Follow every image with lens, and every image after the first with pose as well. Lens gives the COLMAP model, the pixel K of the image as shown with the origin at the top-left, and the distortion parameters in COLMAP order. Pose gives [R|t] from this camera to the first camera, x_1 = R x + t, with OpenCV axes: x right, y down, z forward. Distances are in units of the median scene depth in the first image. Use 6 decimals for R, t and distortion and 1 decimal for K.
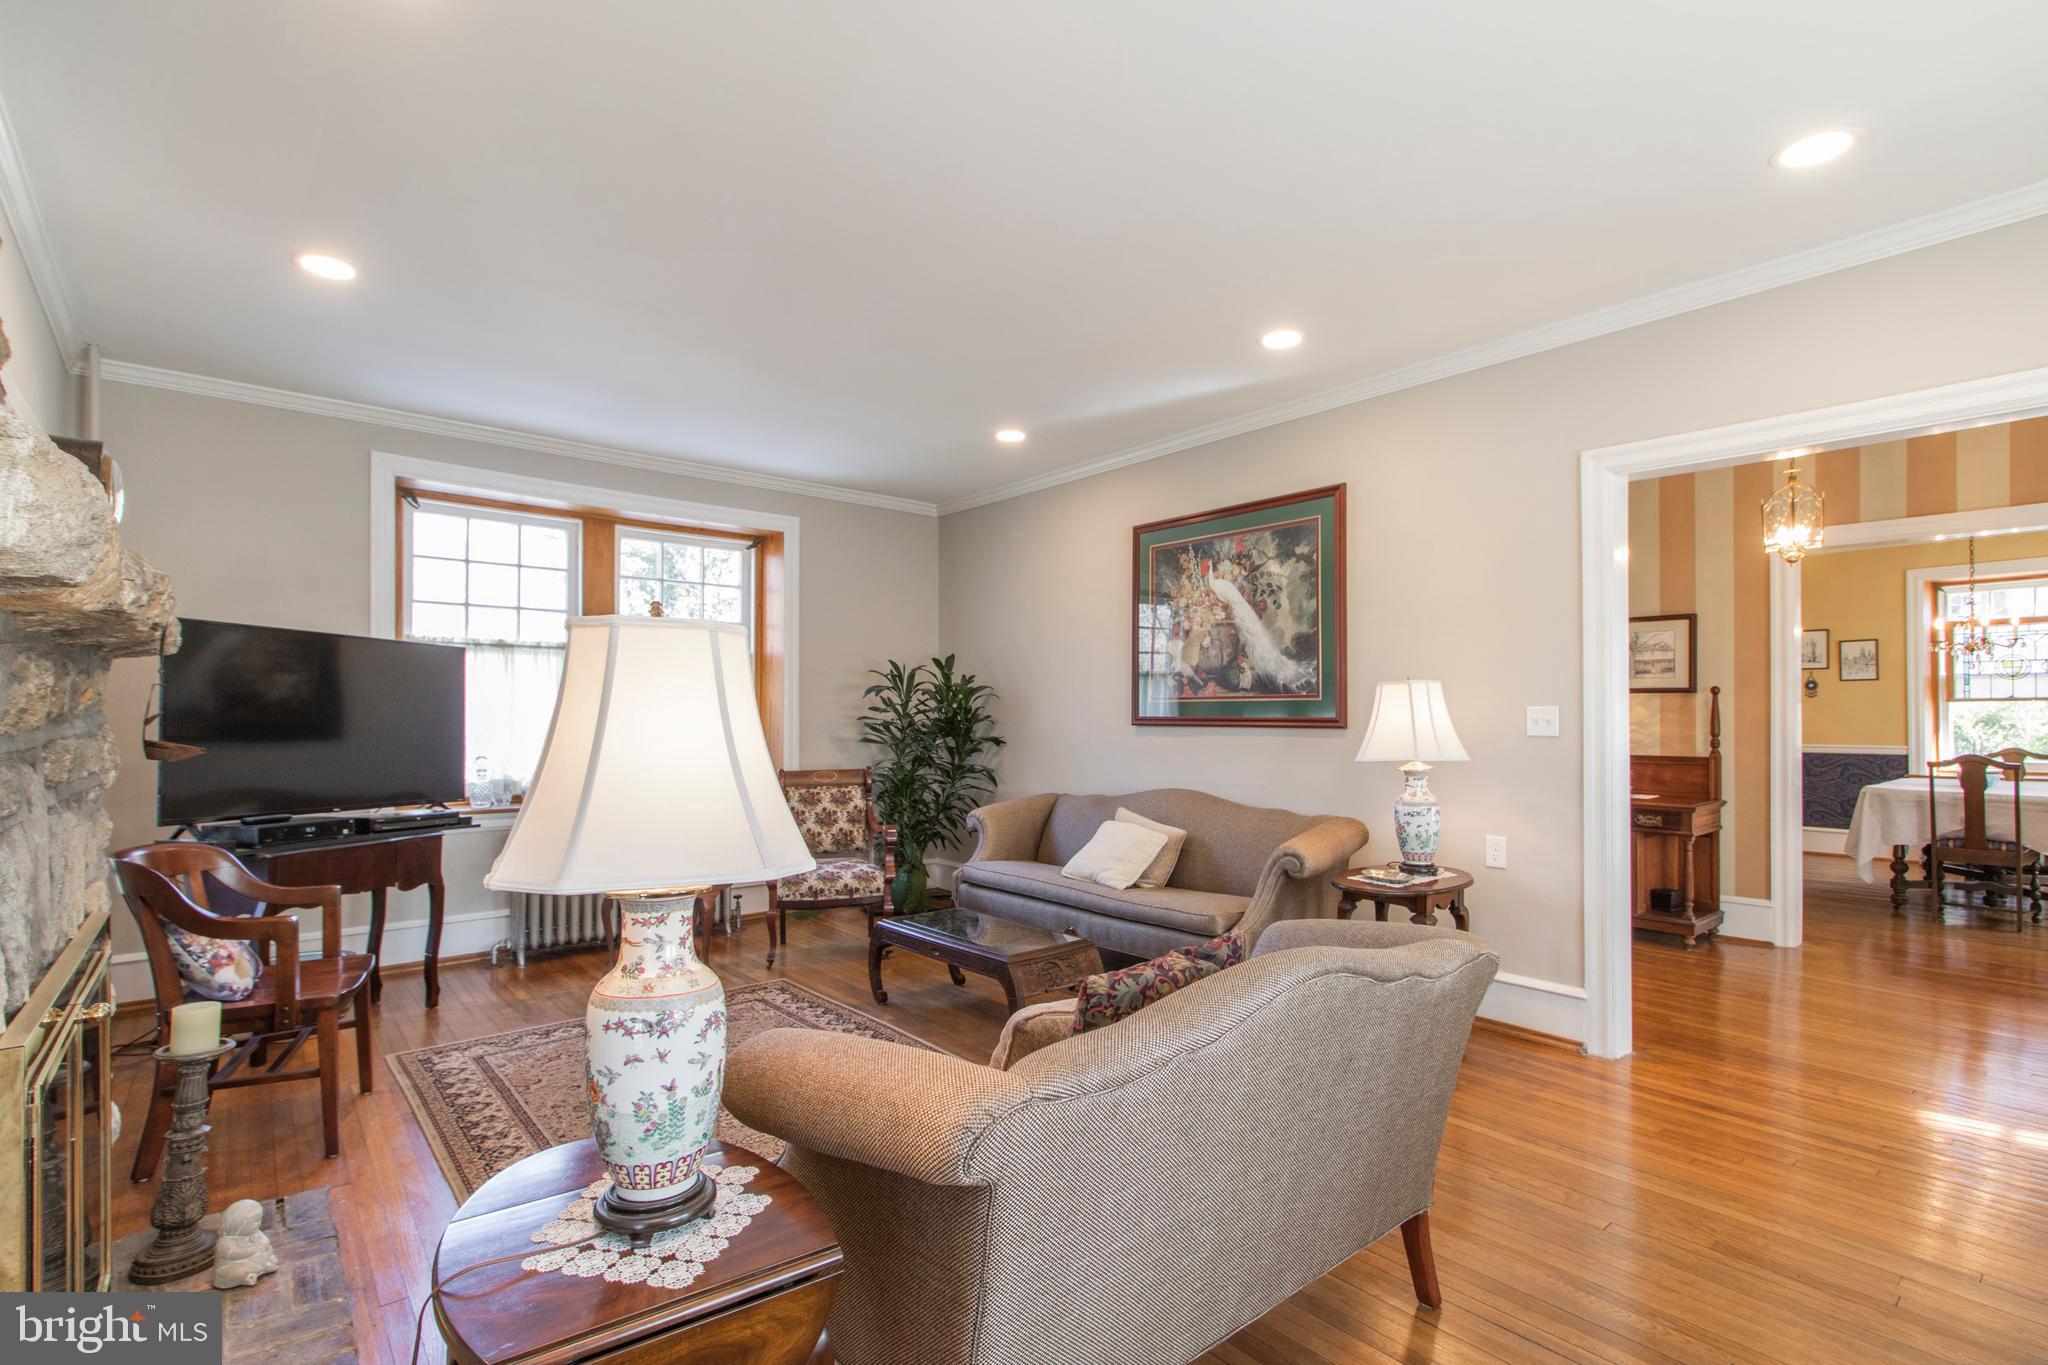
lens RADIAL K [[947.4, 0, 1023.0], [0, 947.4, 708.2], [0, 0, 1]] dist [-0.001544, -0.000395]
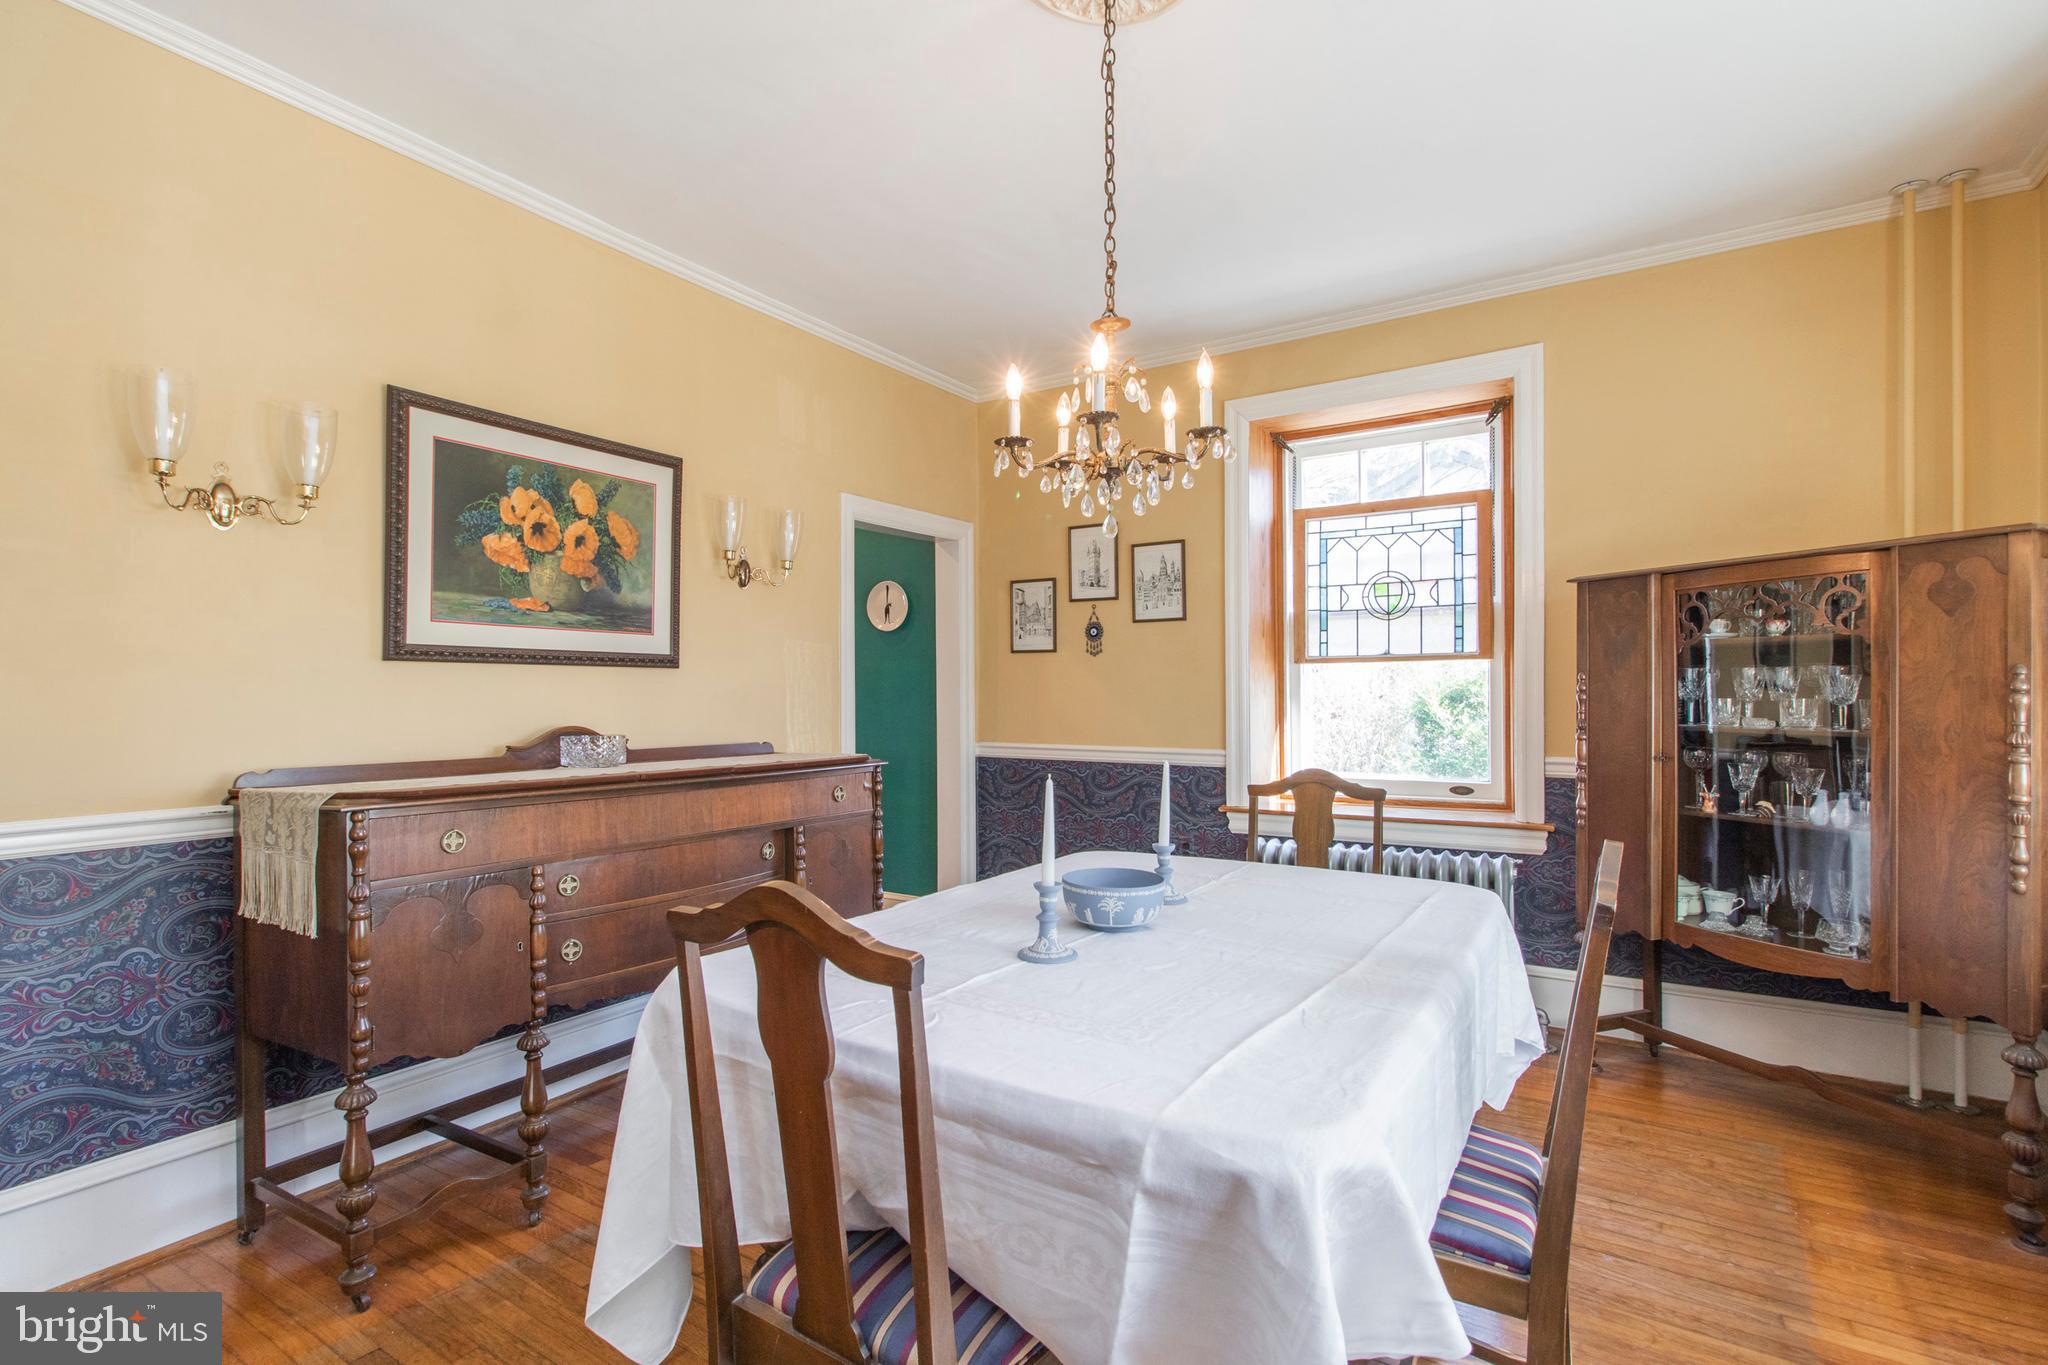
lens RADIAL K [[963.0, 0, 1046.8], [0, 963.0, 689.5], [0, 0, 1]] dist [0.001891, 0.000786]
pose [[0.954936, 0.001511, 0.296807, 0.705532], [-0.002687, 0.999990, 0.003555, 0.005957], [-0.296799, -0.004193, 0.954931, 0.547921]]
